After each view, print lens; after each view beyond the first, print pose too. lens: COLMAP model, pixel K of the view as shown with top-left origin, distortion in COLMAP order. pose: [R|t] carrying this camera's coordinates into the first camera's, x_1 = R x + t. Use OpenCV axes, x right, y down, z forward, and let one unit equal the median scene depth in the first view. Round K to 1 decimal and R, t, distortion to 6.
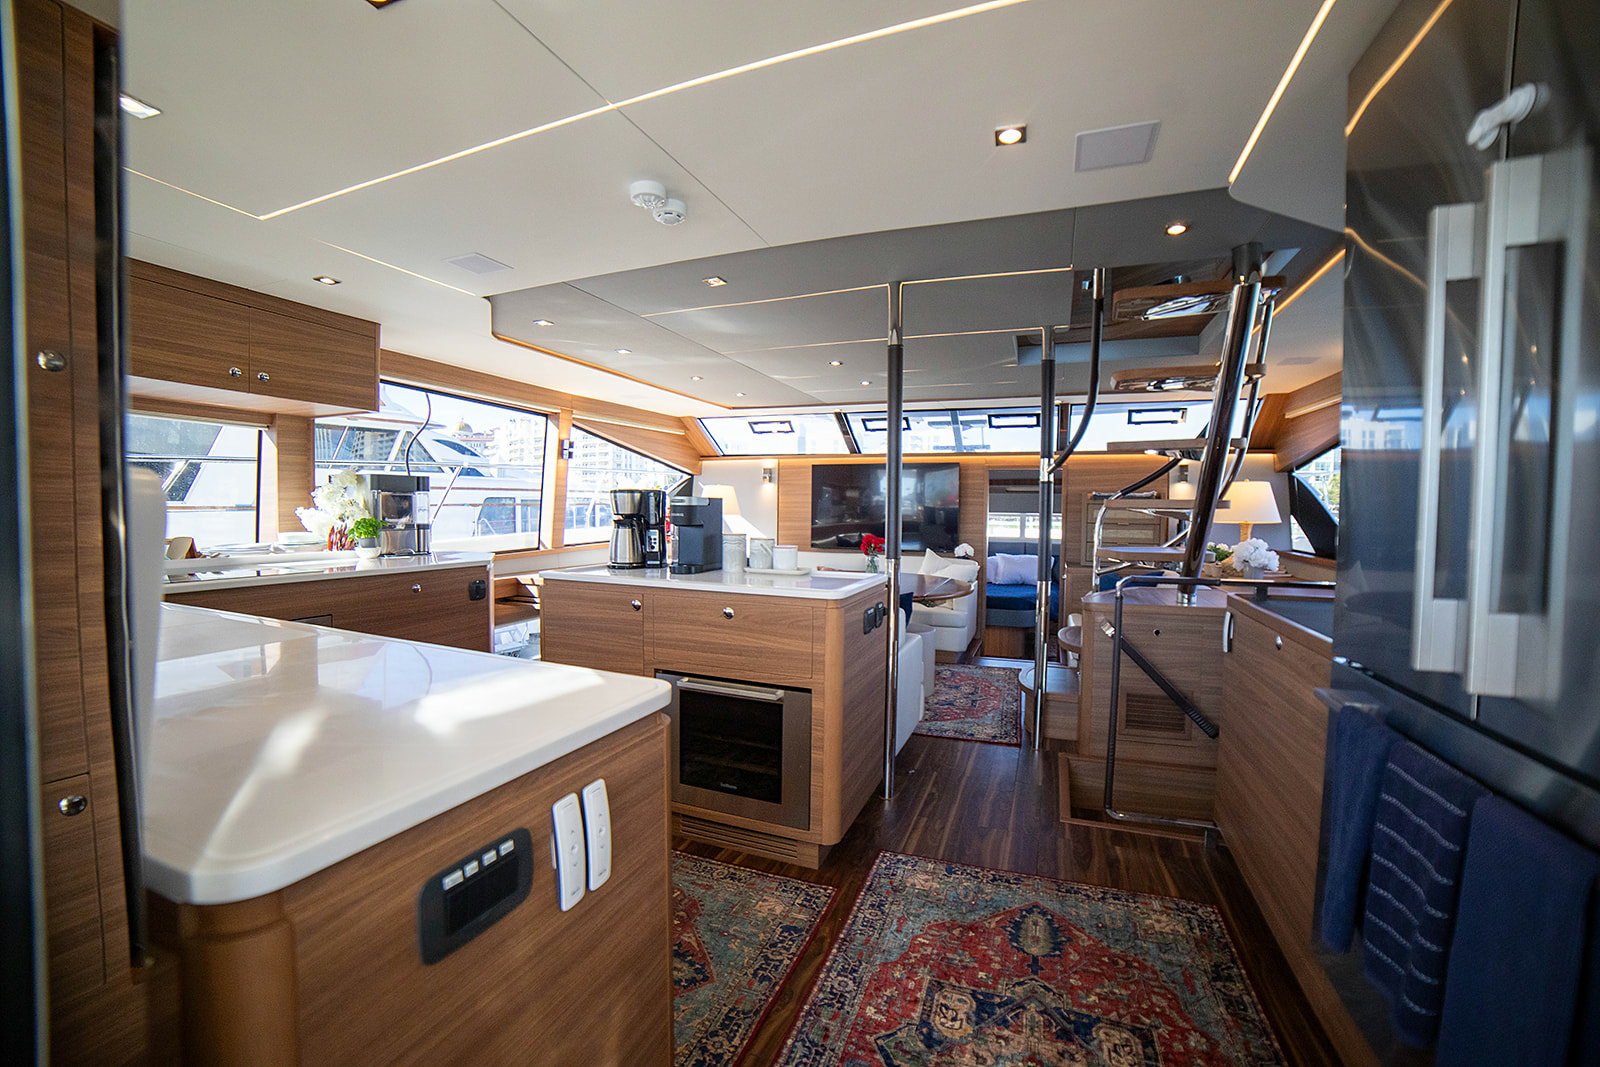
lens RADIAL K [[651.4, 0, 800.0], [0, 651.4, 533.5], [0, 0, 1]] dist [-0.108139, 0.035996]
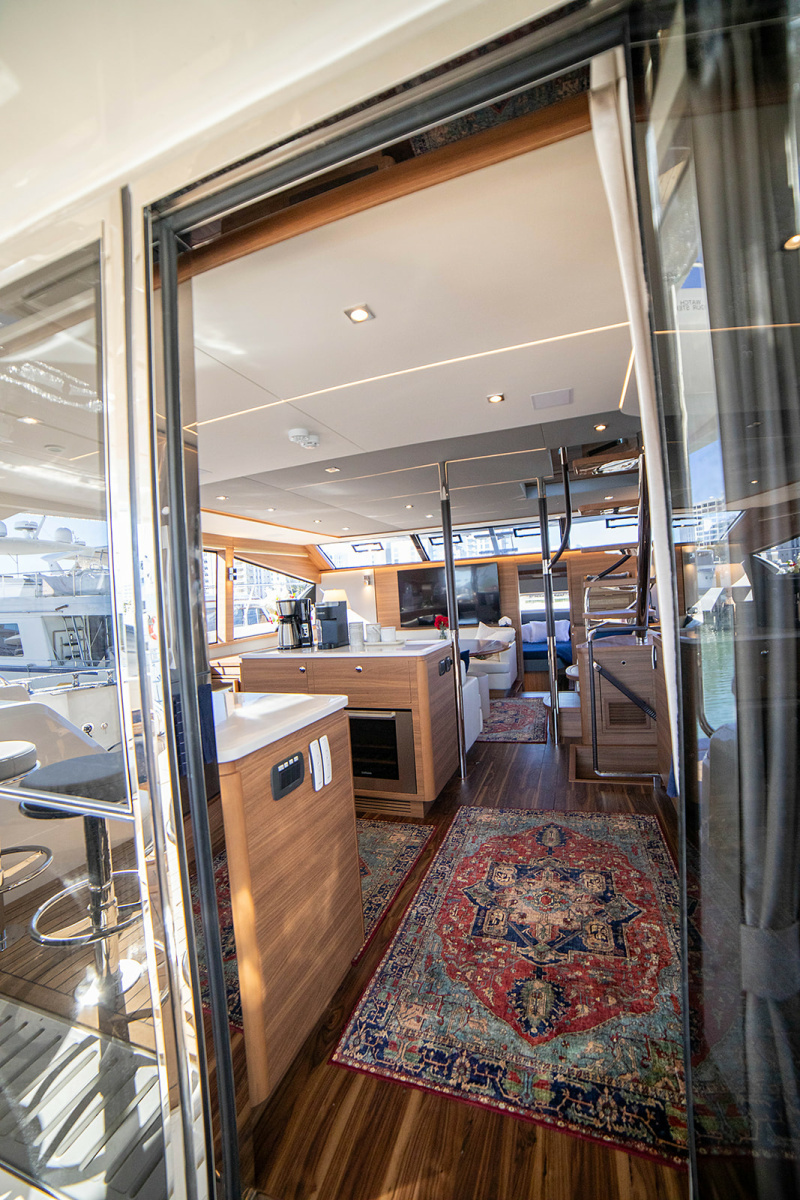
lens RADIAL K [[507.1, 0, 391.4], [0, 507.1, 603.9], [0, 0, 1]] dist [-0.093415, 0.000023]
pose [[0.996946, -0.077614, 0.008650, -0.019725], [0.077822, 0.996600, -0.027051, -0.003862], [-0.006521, 0.027642, 0.999597, -0.263872]]
